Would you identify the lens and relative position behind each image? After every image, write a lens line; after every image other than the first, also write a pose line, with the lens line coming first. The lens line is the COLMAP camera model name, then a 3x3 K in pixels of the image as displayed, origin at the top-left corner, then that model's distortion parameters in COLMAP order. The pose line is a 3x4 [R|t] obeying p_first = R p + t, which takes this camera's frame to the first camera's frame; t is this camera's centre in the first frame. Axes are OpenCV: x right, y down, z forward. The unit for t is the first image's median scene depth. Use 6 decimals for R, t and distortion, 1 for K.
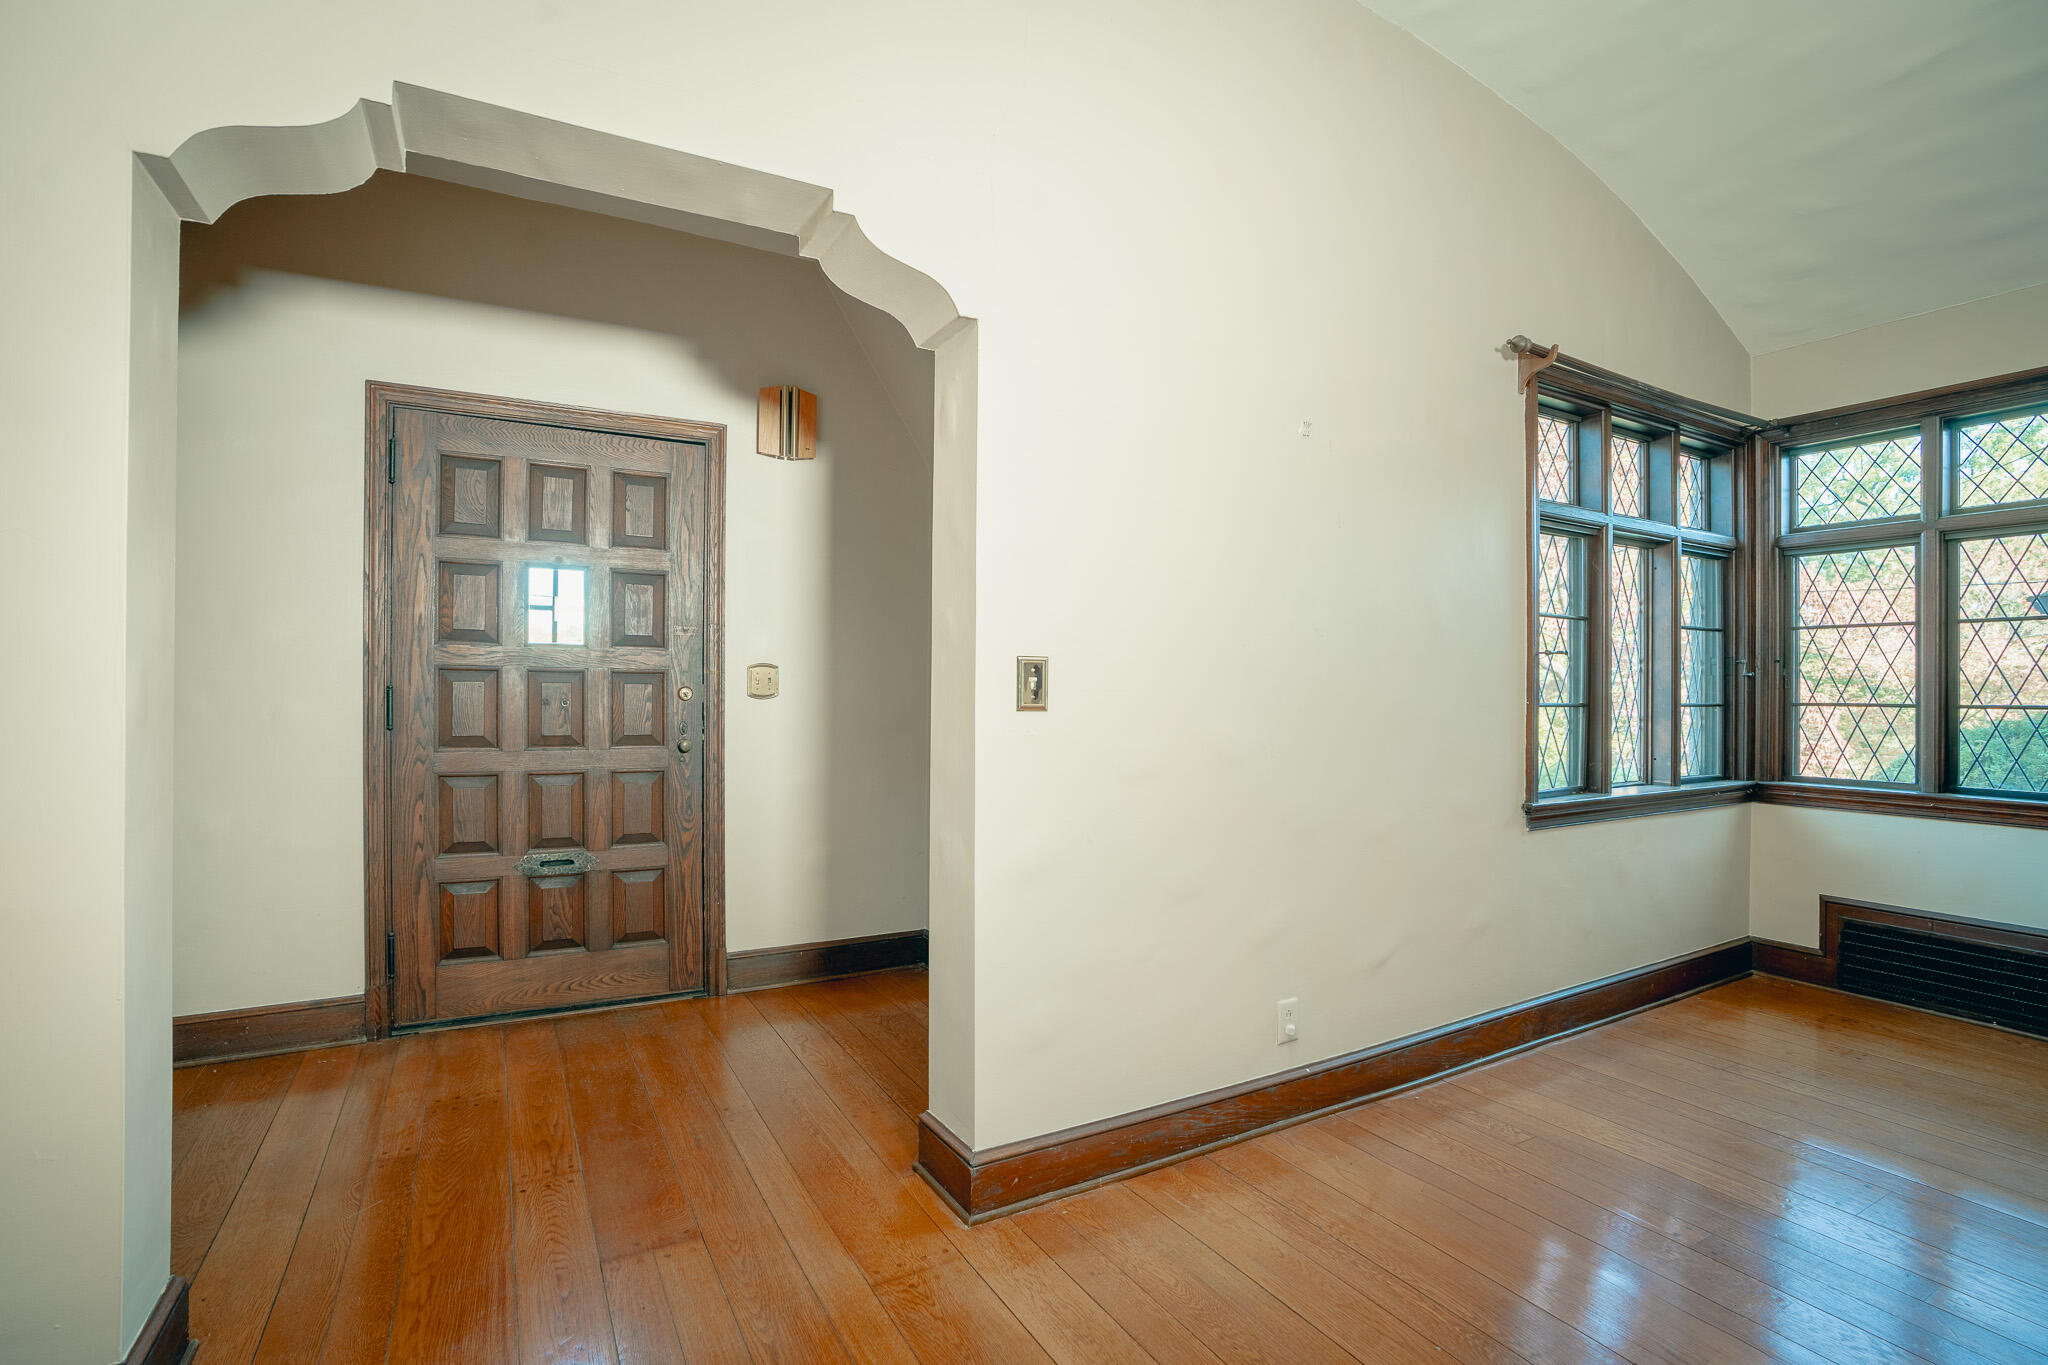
lens RADIAL K [[952.2, 0, 1029.5], [0, 952.2, 690.3], [0, 0, 1]] dist [-0.001662, 0.000179]
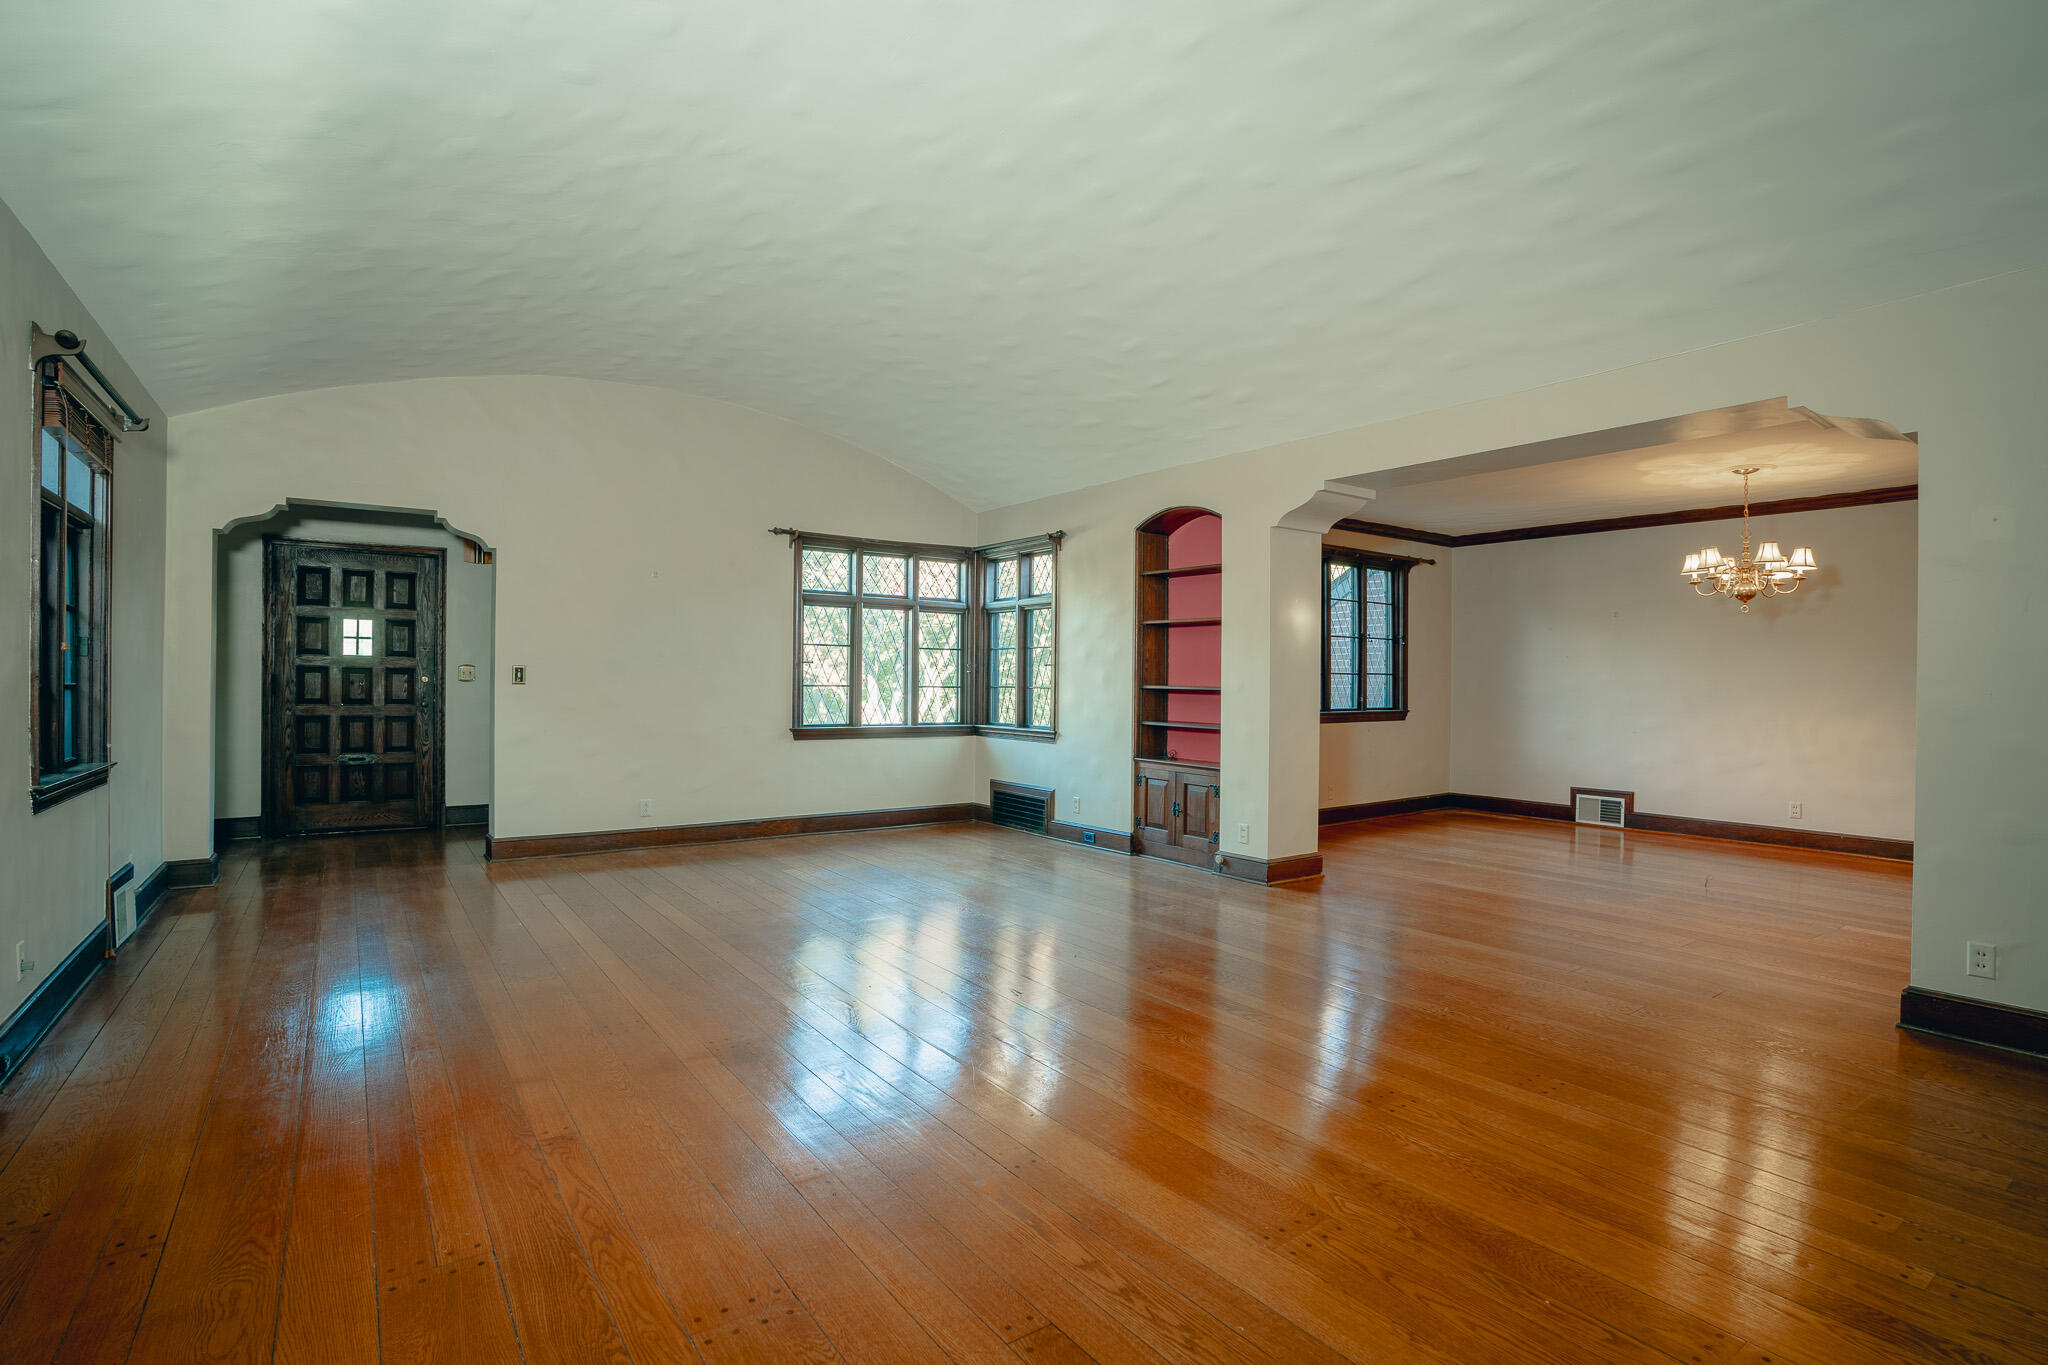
lens RADIAL K [[984.7, 0, 1024.0], [0, 984.7, 682.5], [0, 0, 1]] dist [-0.000862, 0.000171]
pose [[0.997727, 0.001825, 0.067368, 0.806540], [-0.001816, 0.999998, -0.000198, 0.008399], [-0.067369, 0.000075, 0.997728, -1.237462]]
